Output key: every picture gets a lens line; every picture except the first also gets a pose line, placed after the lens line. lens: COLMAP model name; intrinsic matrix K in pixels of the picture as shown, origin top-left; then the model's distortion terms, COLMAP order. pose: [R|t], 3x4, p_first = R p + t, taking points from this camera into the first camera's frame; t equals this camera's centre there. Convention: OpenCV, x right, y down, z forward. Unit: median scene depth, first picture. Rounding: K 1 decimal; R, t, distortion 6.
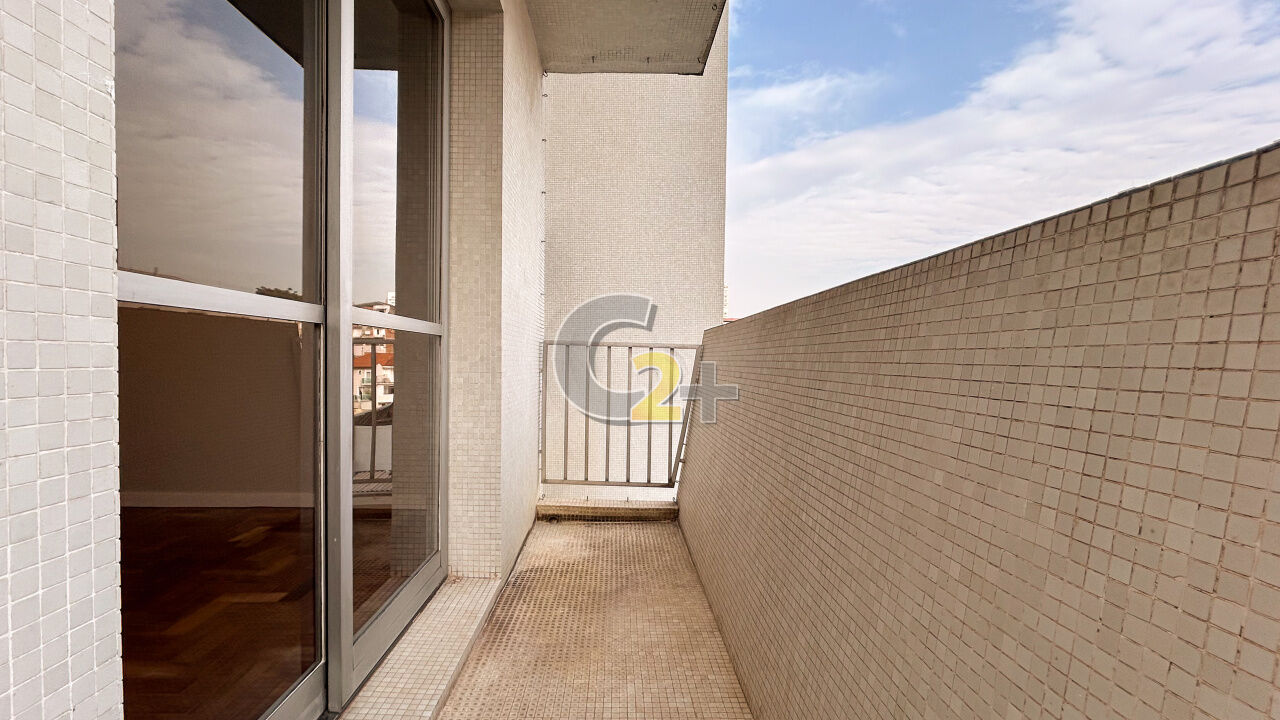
lens RADIAL K [[522.4, 0, 637.0], [0, 522.4, 367.8], [0, 0, 1]] dist [-0.002429, -0.000049]
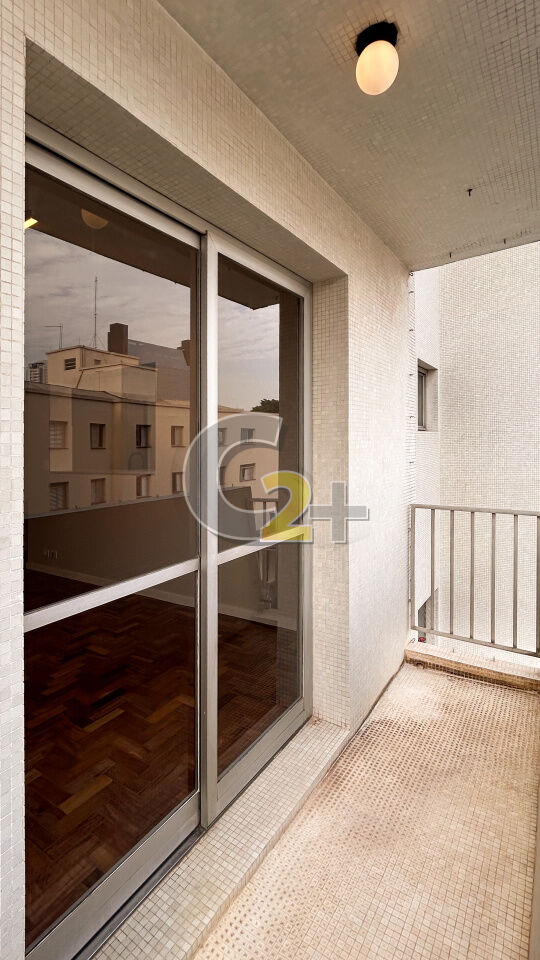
lens RADIAL K [[451.3, 0, 286.0], [0, 451.3, 440.2], [0, 0, 1]] dist [-0.008907, 0.003488]
pose [[0.836461, -0.030251, -0.547191, 0.214882], [0.011205, 0.999211, -0.038113, -0.241435], [0.547912, 0.025749, 0.836140, -0.000489]]
